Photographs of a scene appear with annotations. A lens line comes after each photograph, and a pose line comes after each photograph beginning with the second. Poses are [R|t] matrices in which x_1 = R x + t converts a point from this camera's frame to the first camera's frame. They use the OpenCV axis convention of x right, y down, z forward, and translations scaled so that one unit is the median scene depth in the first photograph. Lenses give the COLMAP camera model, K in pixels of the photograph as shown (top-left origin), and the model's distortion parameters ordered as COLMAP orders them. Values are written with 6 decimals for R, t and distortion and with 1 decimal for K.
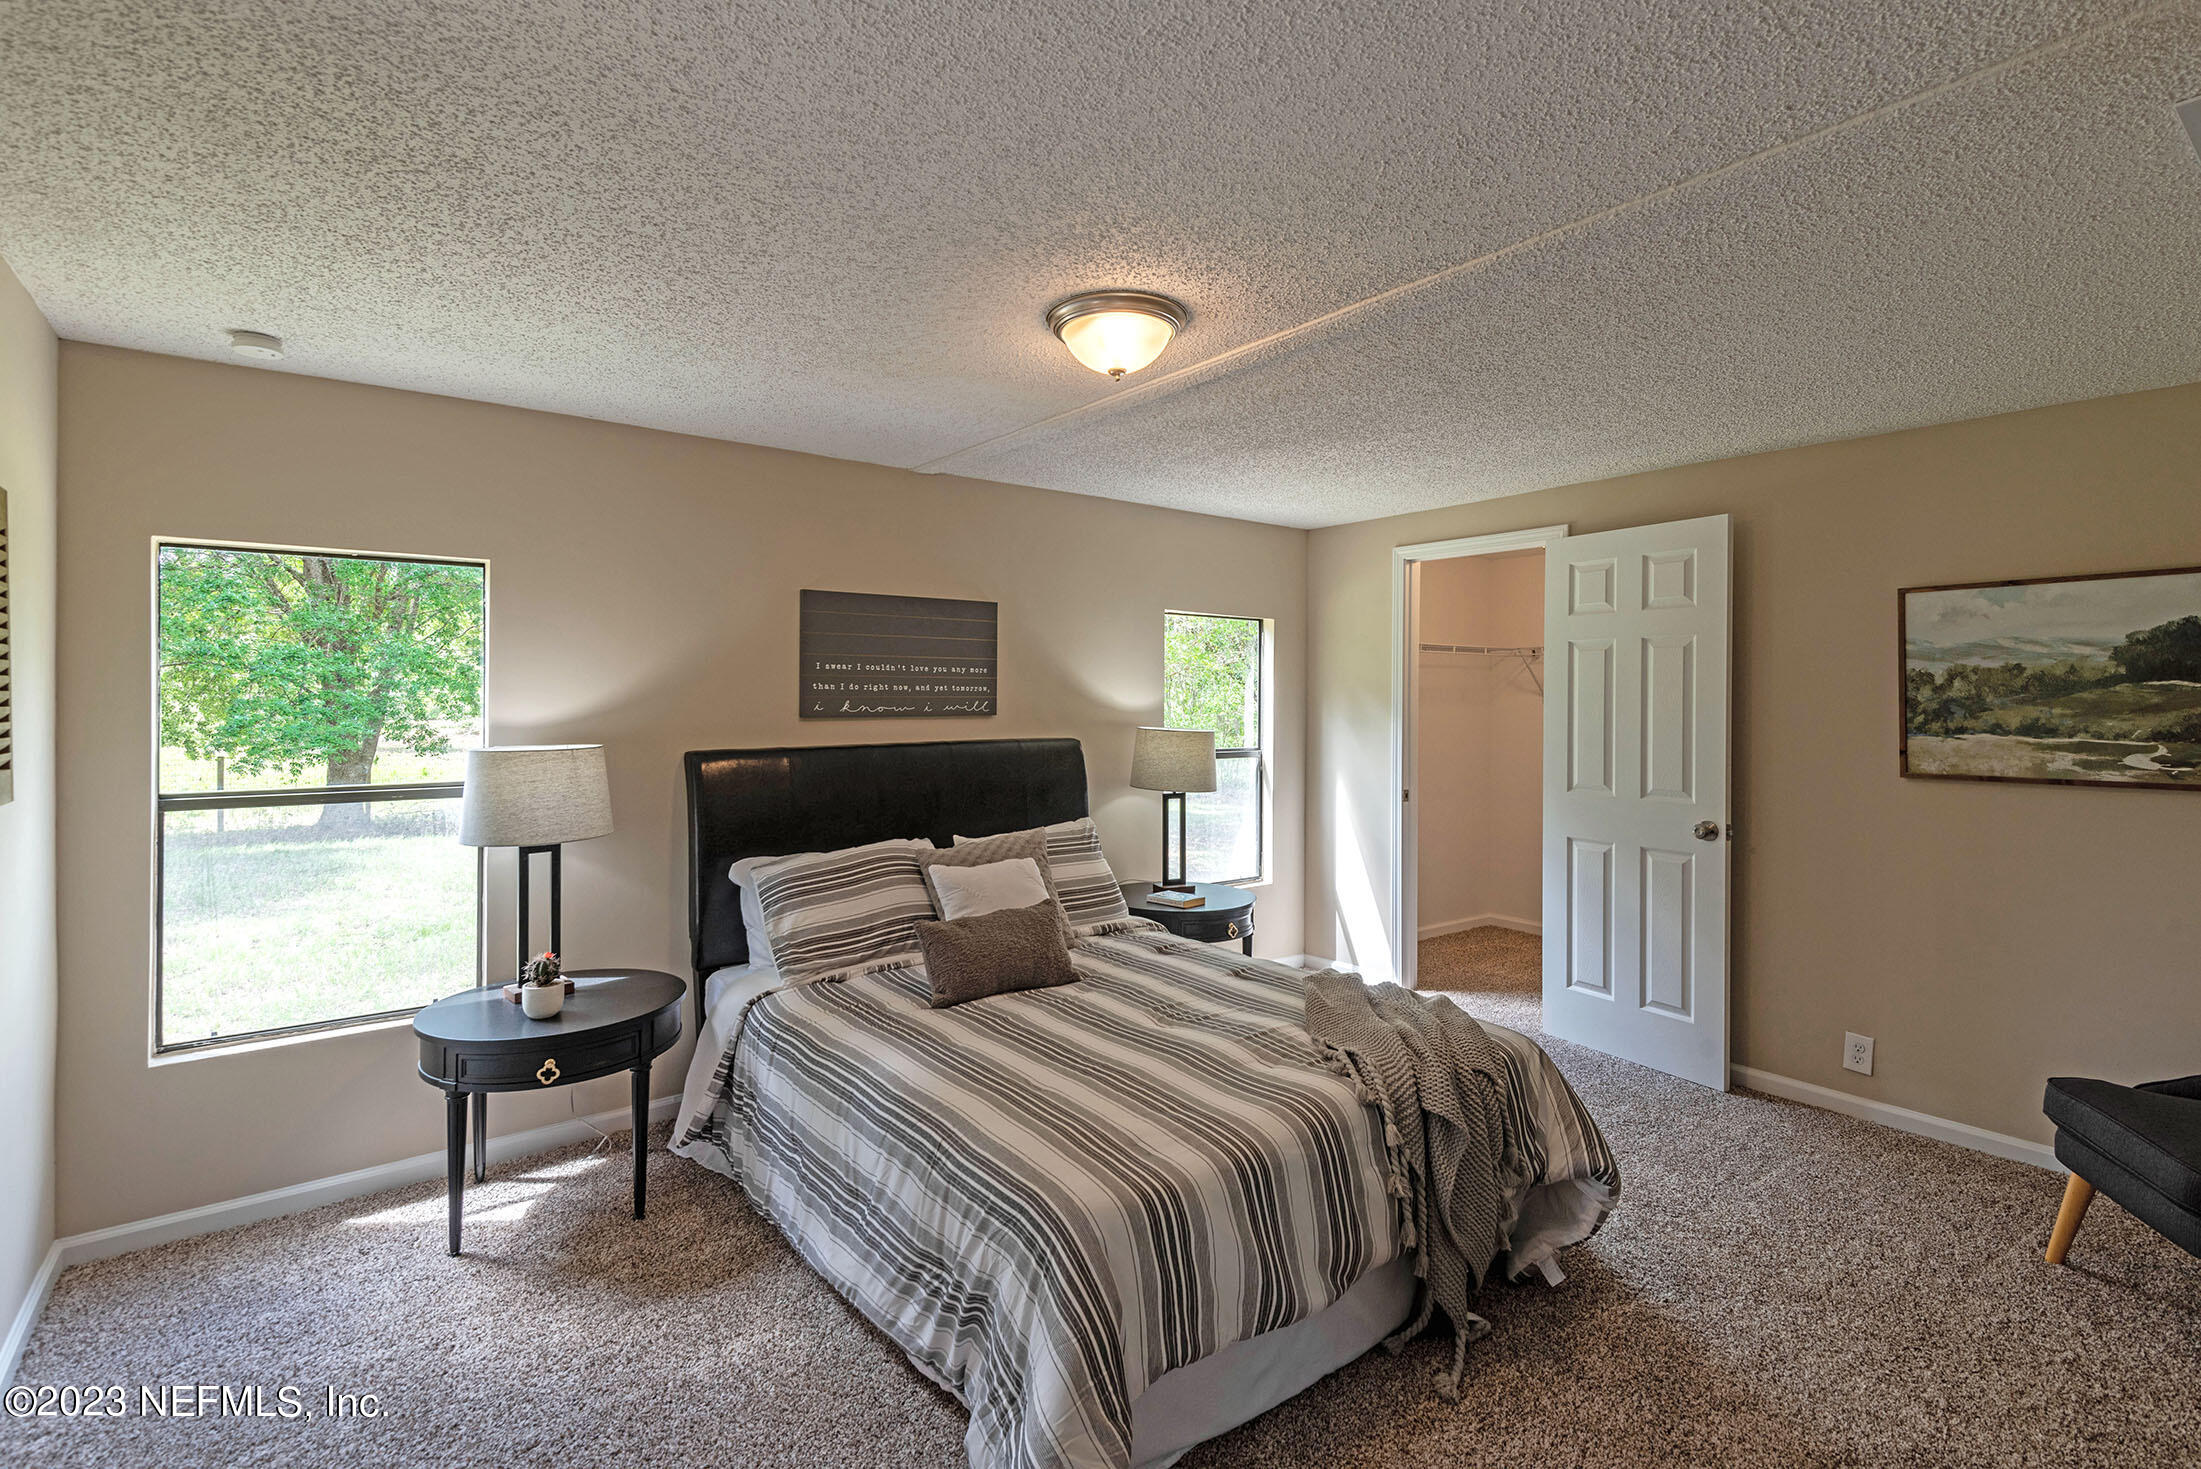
lens RADIAL K [[998.5, 0, 1082.8], [0, 998.5, 692.0], [0, 0, 1]] dist [0.012899, -0.009046]
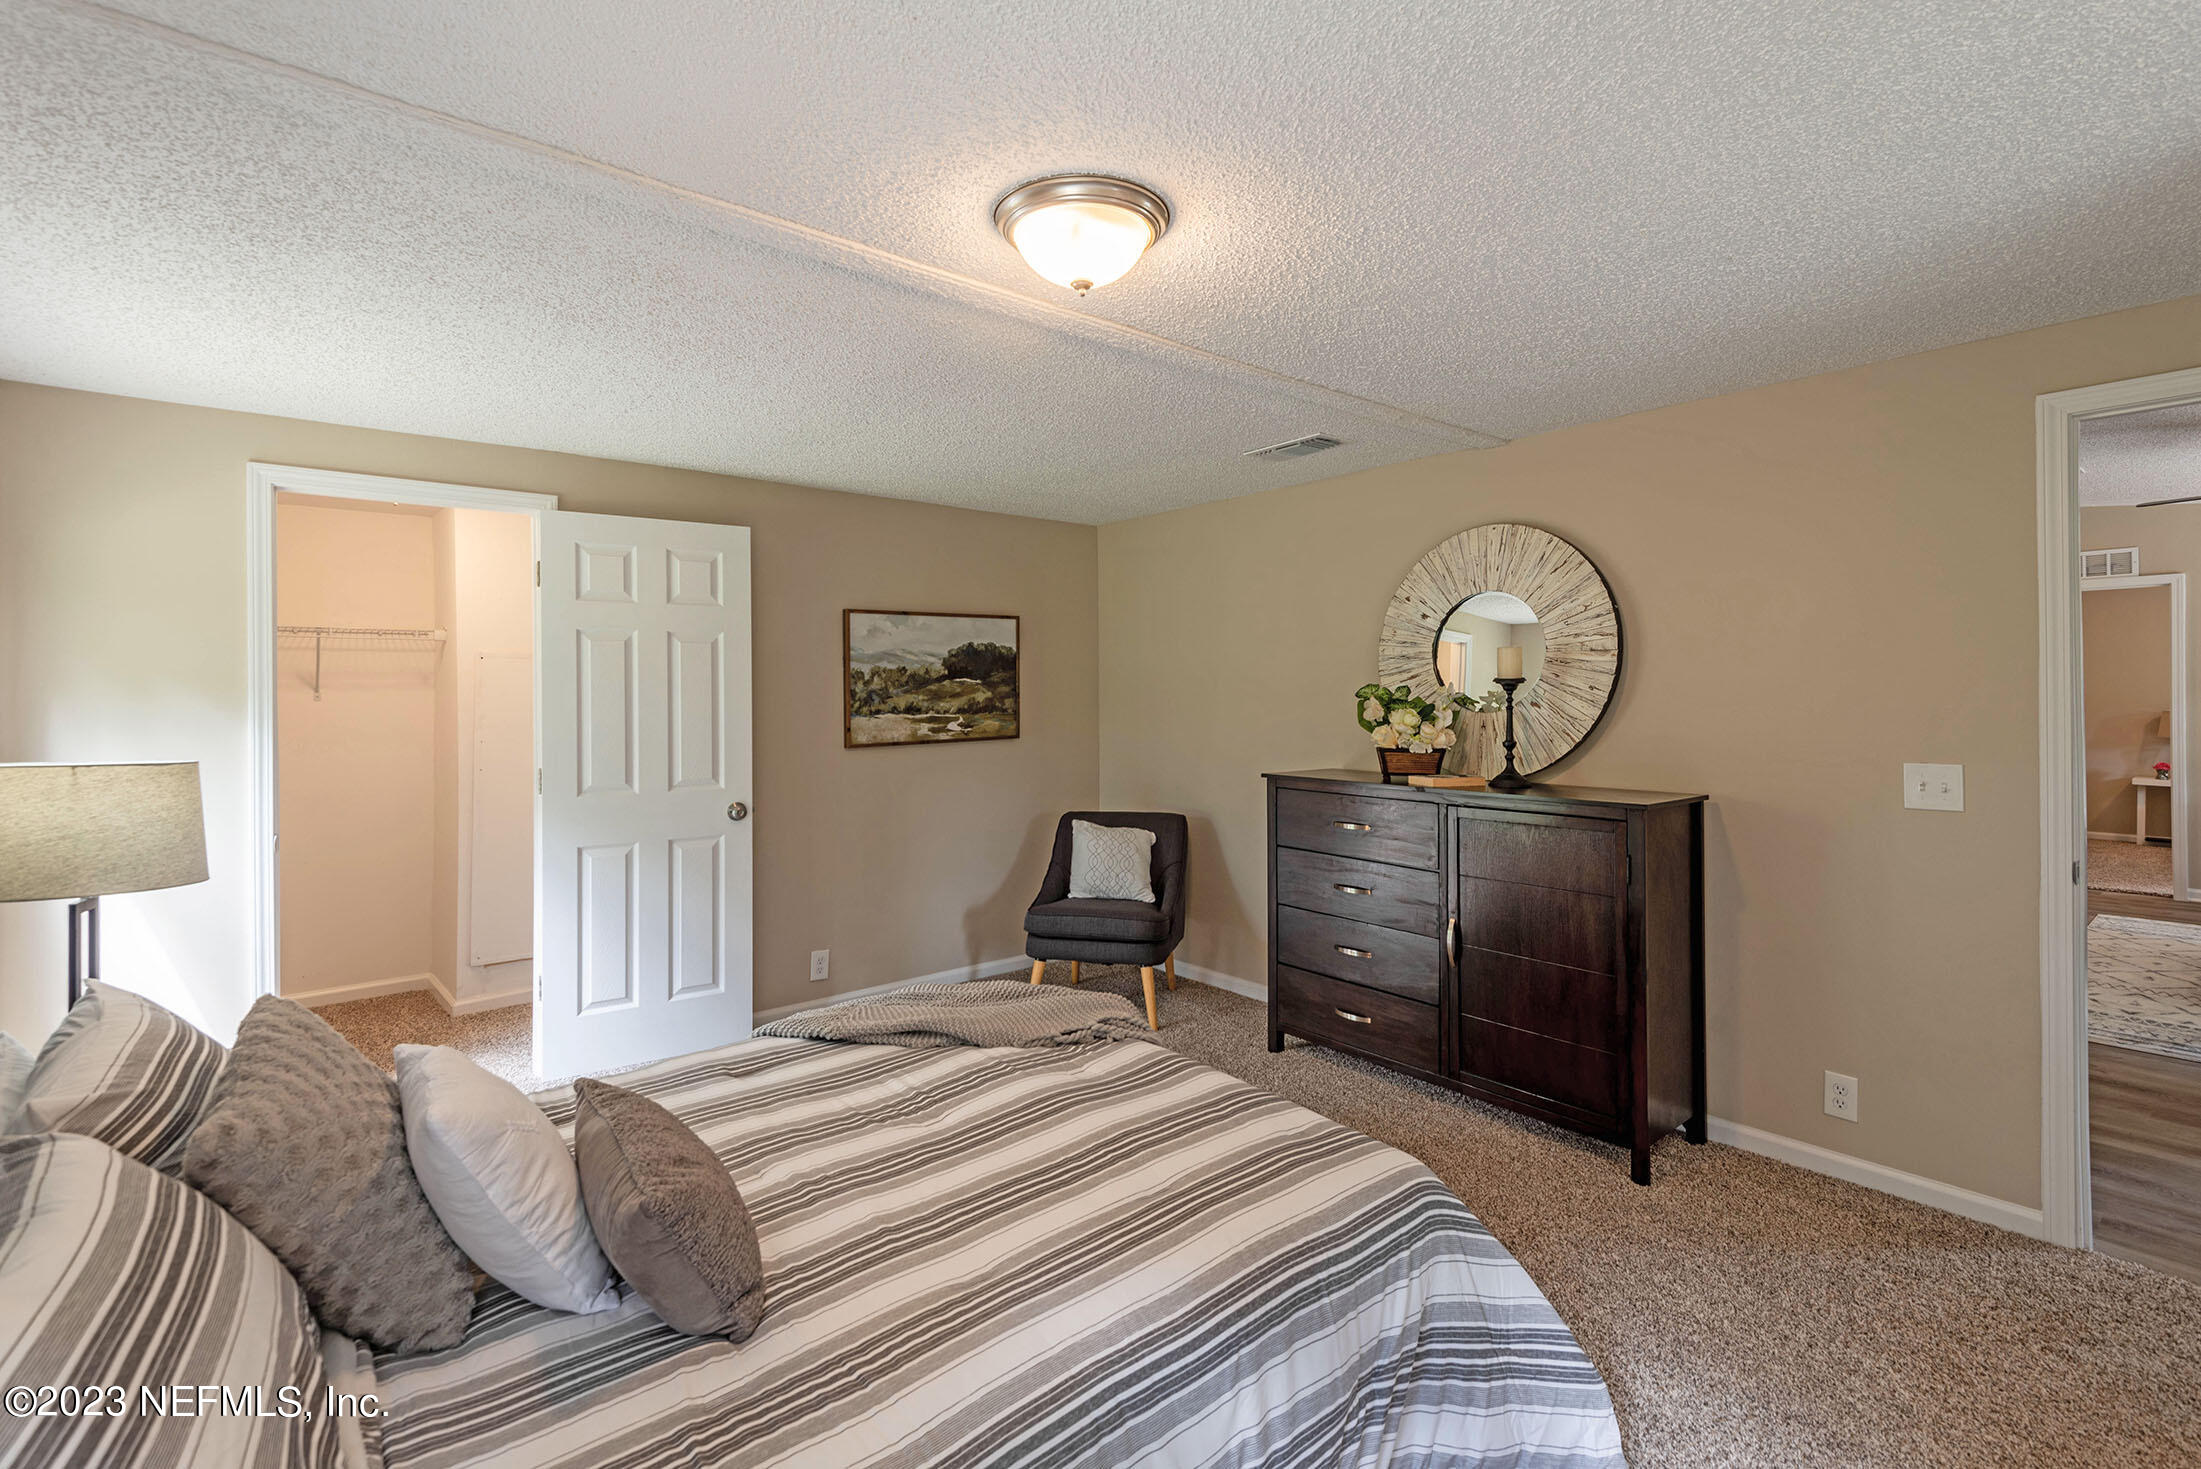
lens RADIAL K [[998.5, 0, 1095.3], [0, 998.5, 703.6], [0, 0, 1]] dist [0.012899, -0.009046]
pose [[-0.051665, -0.018948, 0.998485, -0.591333], [0.001249, 0.999818, 0.019038, -0.000553], [-0.998664, 0.002230, -0.051632, 0.789525]]
